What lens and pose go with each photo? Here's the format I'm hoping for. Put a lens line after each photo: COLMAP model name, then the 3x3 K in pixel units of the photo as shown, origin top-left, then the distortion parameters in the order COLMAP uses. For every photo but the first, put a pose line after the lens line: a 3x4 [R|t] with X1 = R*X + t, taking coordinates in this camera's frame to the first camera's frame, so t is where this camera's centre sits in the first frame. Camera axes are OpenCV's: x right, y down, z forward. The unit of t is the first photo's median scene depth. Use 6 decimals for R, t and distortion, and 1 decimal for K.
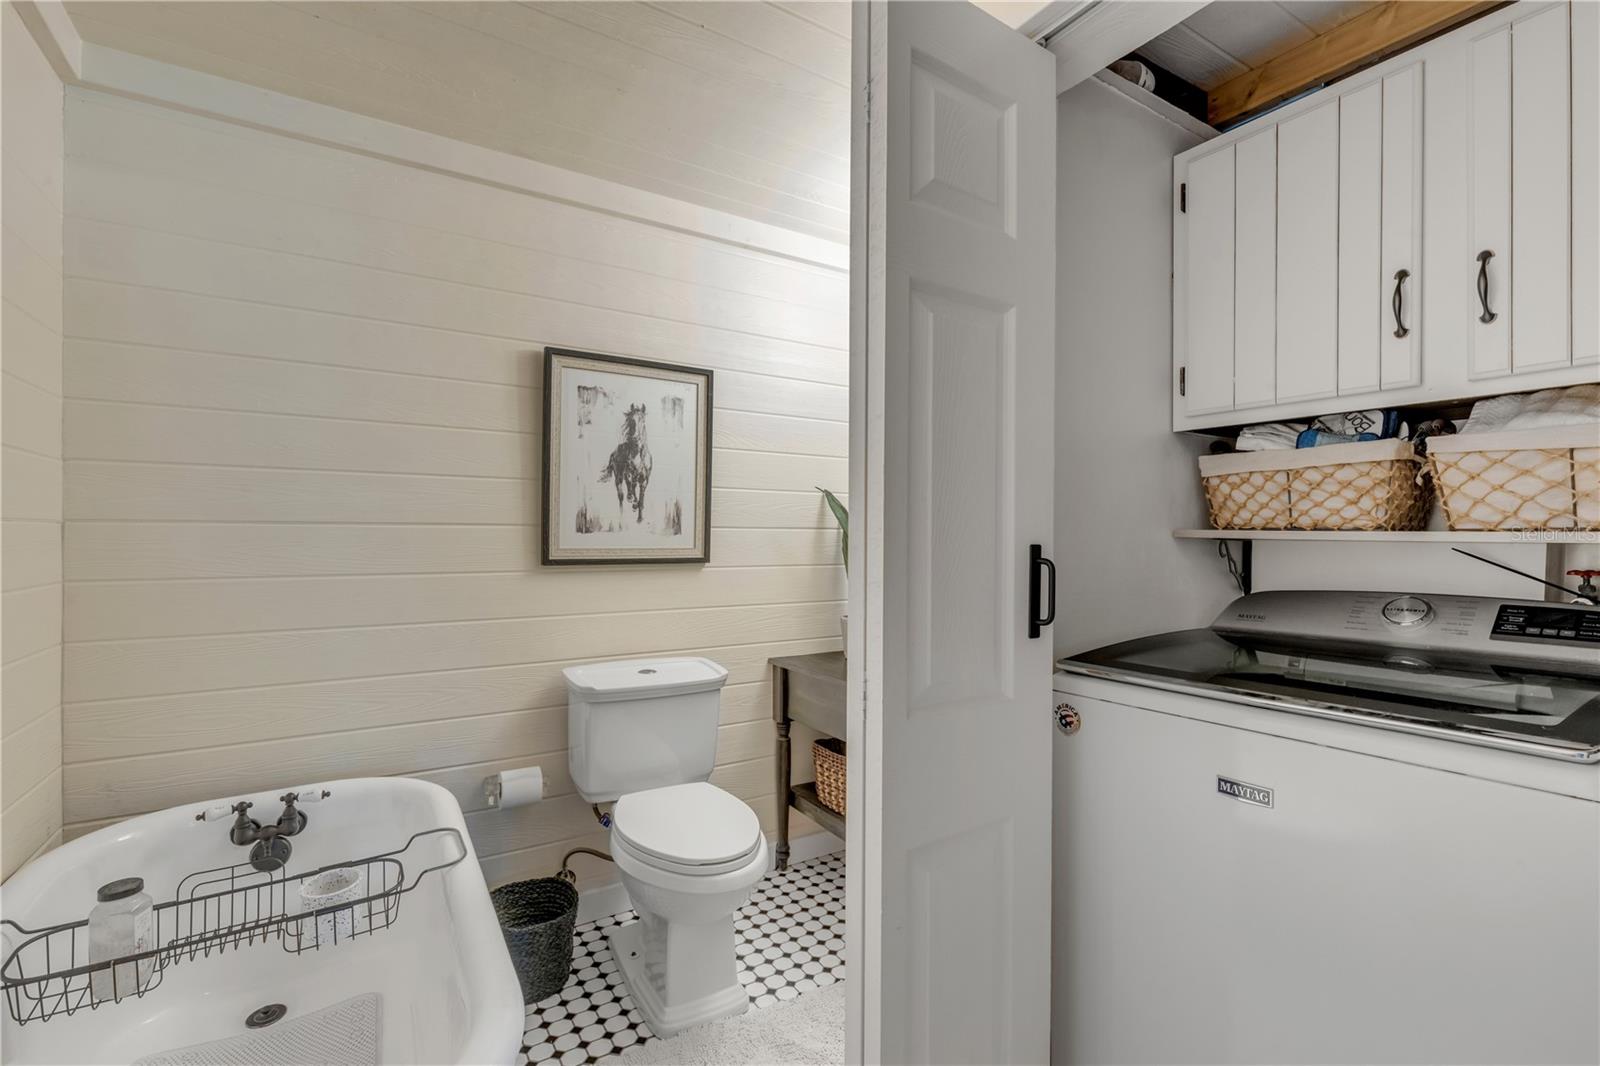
lens RADIAL K [[721.0, 0, 799.1], [0, 721.0, 532.0], [0, 0, 1]] dist [0.007973, -0.002335]
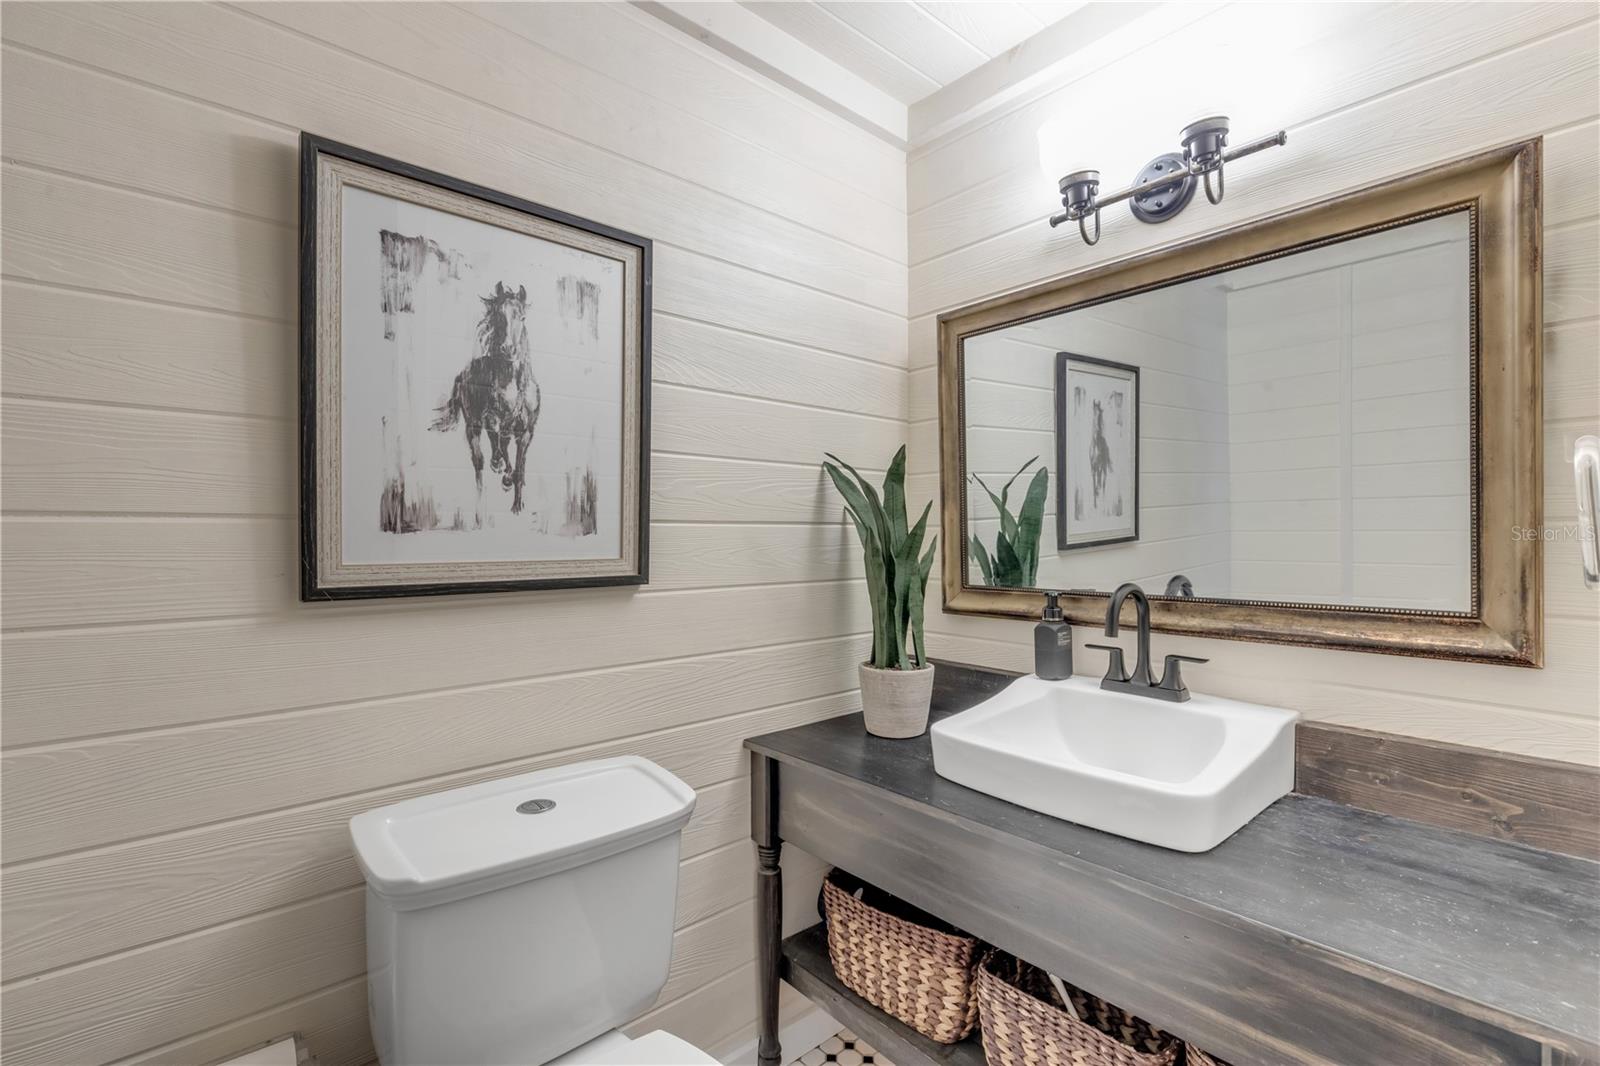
lens RADIAL K [[721.0, 0, 802.7], [0, 721.0, 537.1], [0, 0, 1]] dist [0.007973, -0.002335]
pose [[0.986128, -0.008153, 0.165789, -0.103093], [0.006960, 0.999946, 0.007776, 0.002513], [-0.165843, -0.006514, 0.986131, 0.447128]]
